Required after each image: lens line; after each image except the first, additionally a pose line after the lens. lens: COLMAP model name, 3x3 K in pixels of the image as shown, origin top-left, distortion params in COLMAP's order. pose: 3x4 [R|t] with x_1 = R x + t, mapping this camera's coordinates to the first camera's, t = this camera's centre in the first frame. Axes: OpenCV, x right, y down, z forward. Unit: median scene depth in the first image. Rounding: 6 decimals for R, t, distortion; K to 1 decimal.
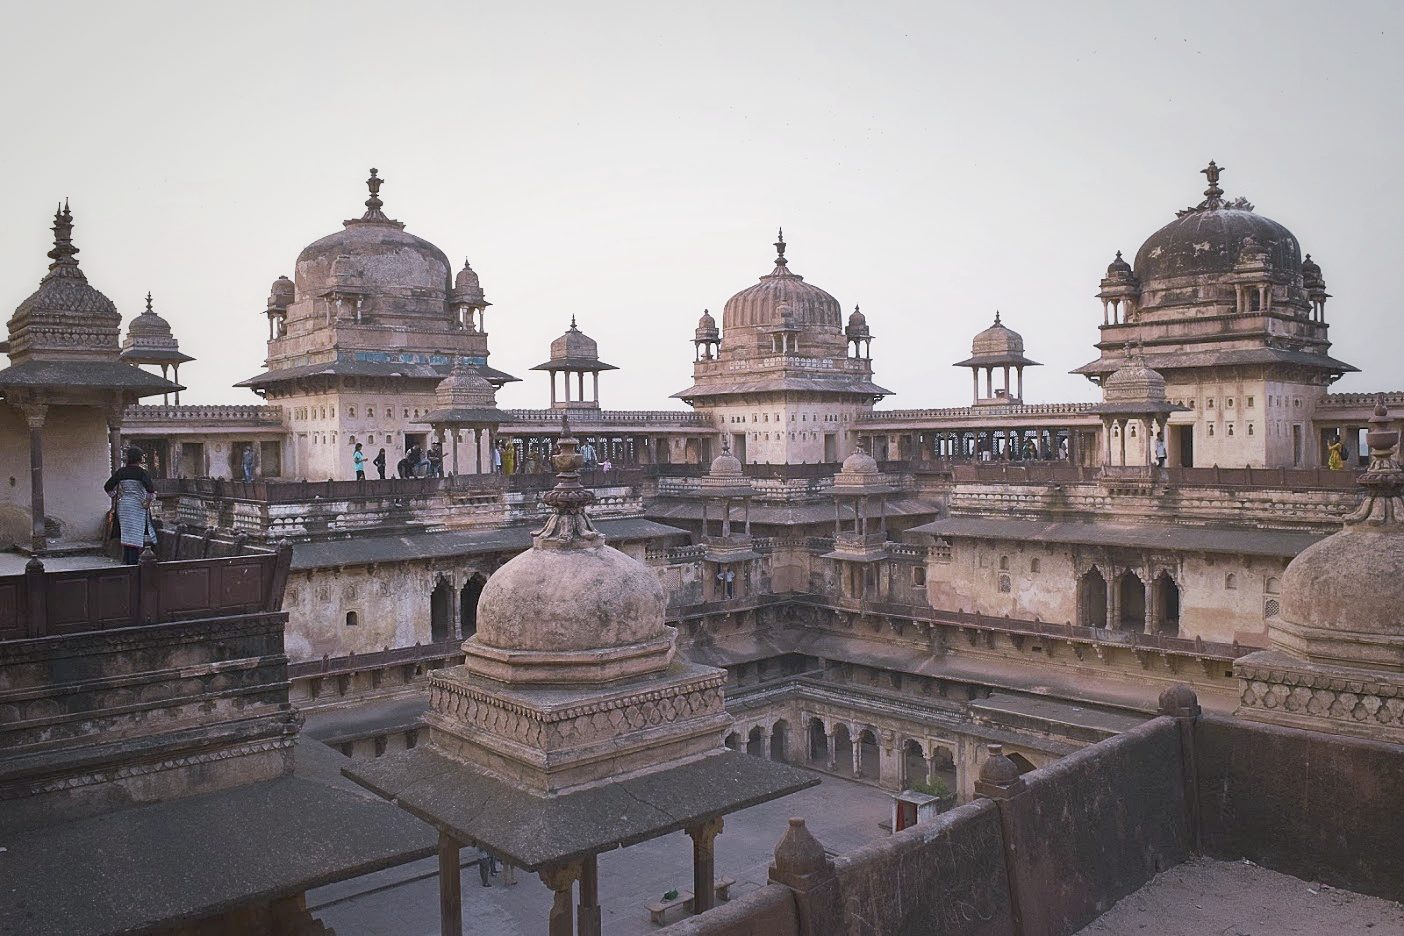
lens RADIAL K [[1122.2, 0, 702.0], [0, 1122.2, 468.0], [0, 0, 1]] dist [-0.151570, 0.002071]
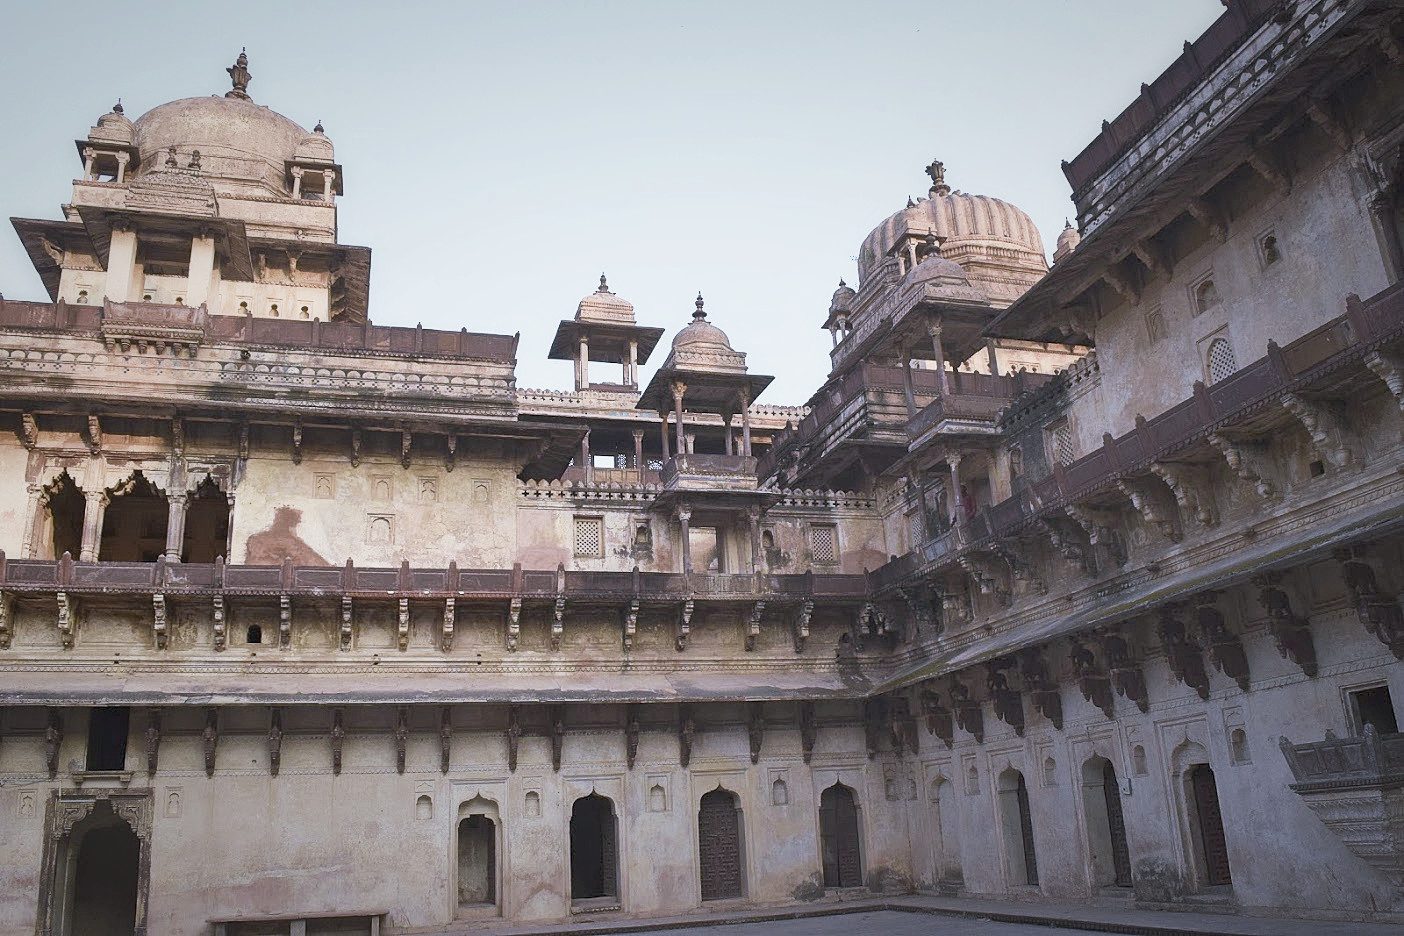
lens RADIAL K [[1106.1, 0, 702.0], [0, 1106.1, 468.0], [0, 0, 1]] dist [-0.096309, 0.025754]
pose [[0.899747, -0.166149, -0.403547, 0.218889], [0.027248, 0.944276, -0.328026, 0.224294], [0.435561, 0.284144, 0.854136, 0.523615]]
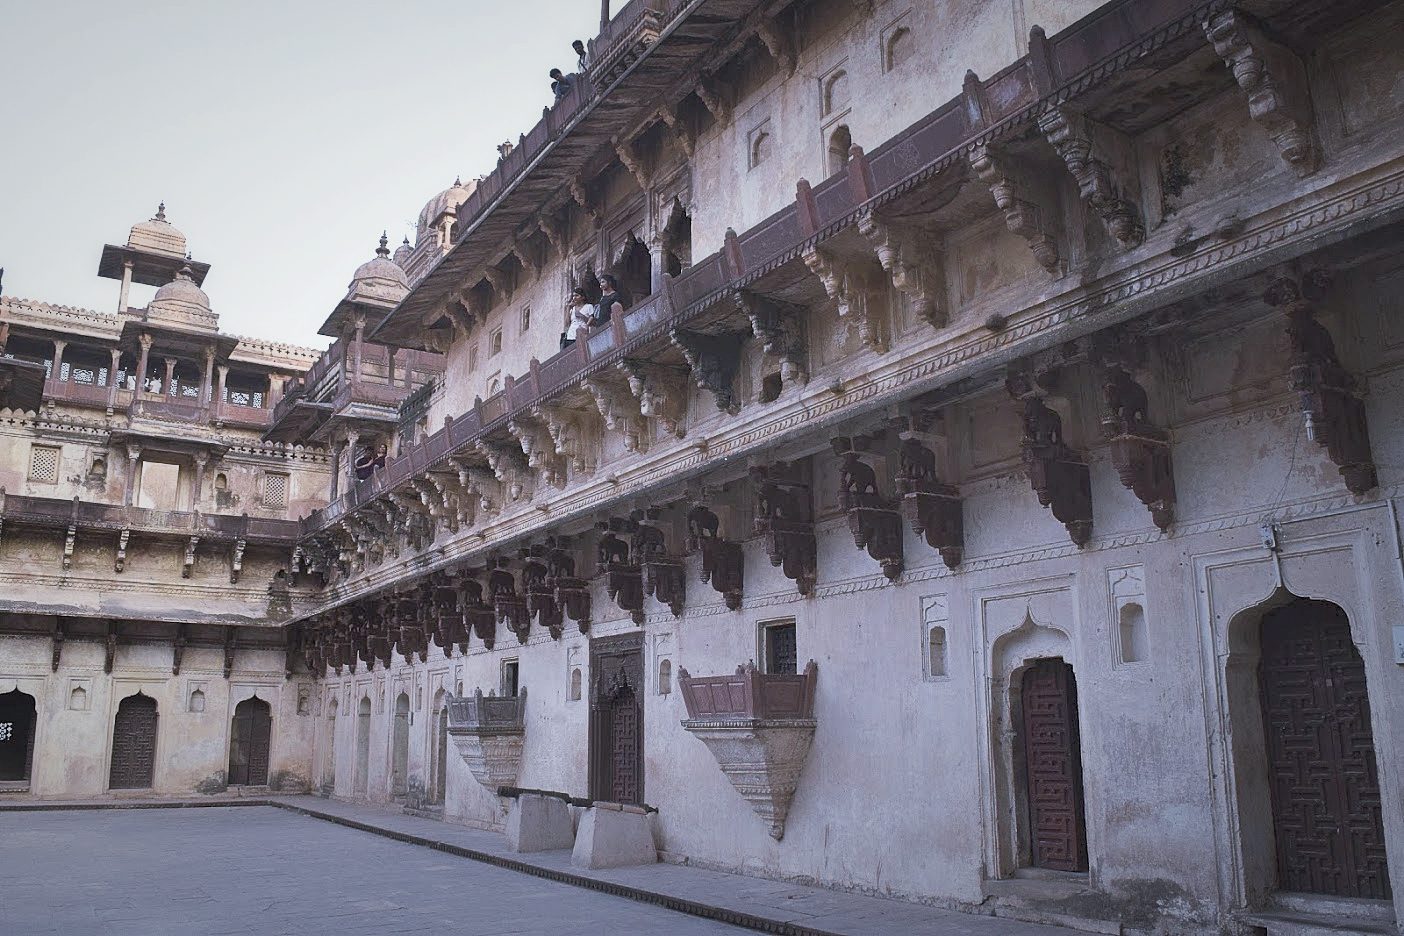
lens RADIAL K [[1106.1, 0, 702.0], [0, 1106.1, 468.0], [0, 0, 1]] dist [-0.096309, 0.025754]
pose [[0.986521, -0.031291, -0.160612, 0.374064], [-0.010610, 0.967249, -0.253609, 0.223660], [0.163288, 0.251895, 0.953880, 0.478830]]
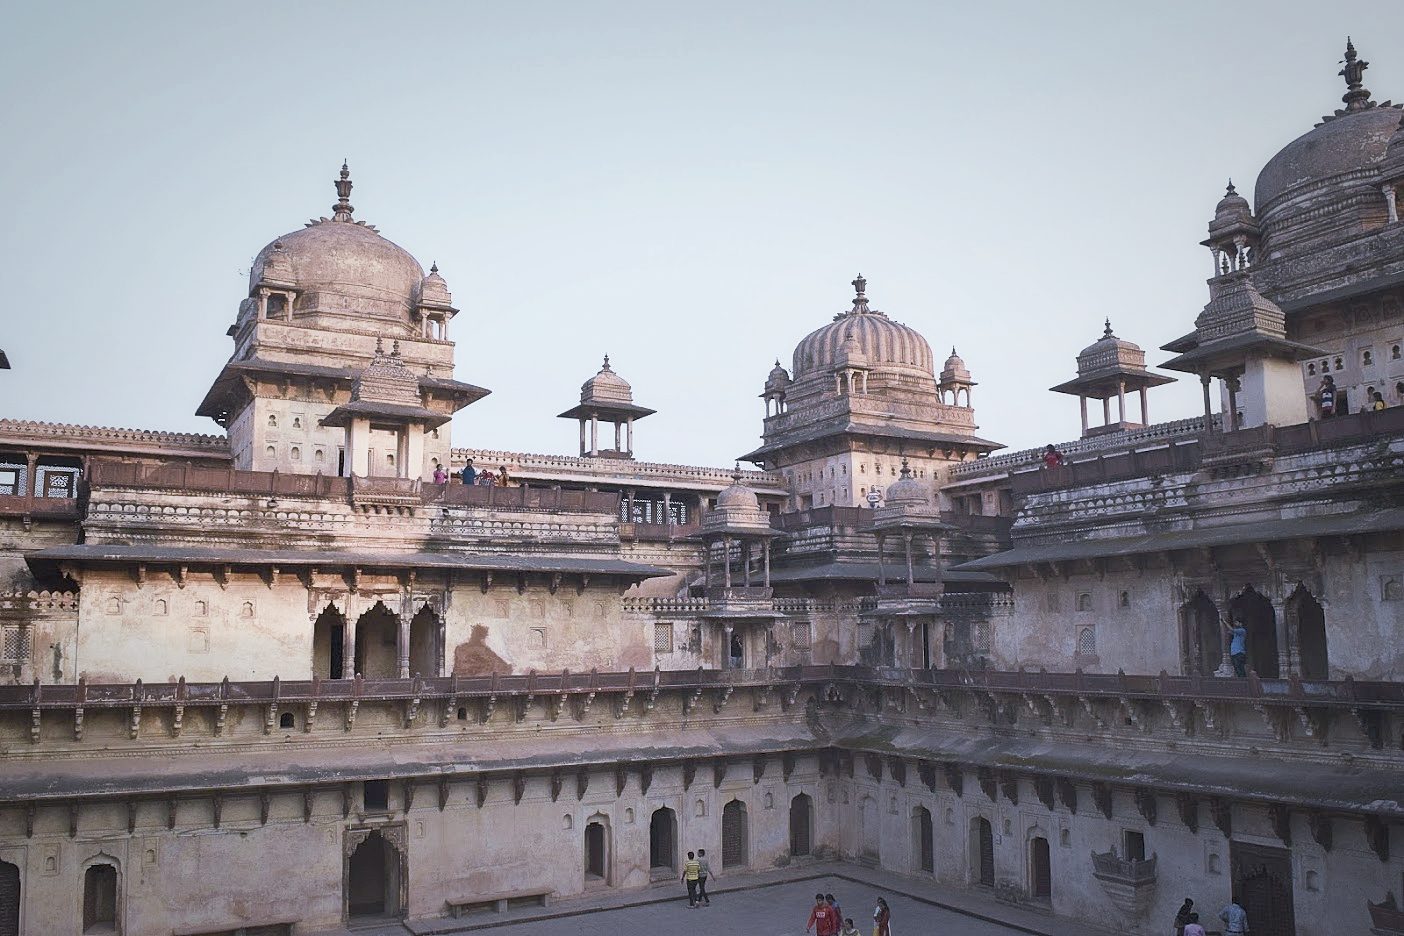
lens RADIAL K [[1106.1, 0, 702.0], [0, 1106.1, 468.0], [0, 0, 1]] dist [-0.096309, 0.025754]
pose [[0.977029, -0.025238, -0.211604, 0.155150], [-0.010321, 0.986193, -0.165276, 0.102353], [0.212854, 0.163664, 0.963279, 0.212381]]
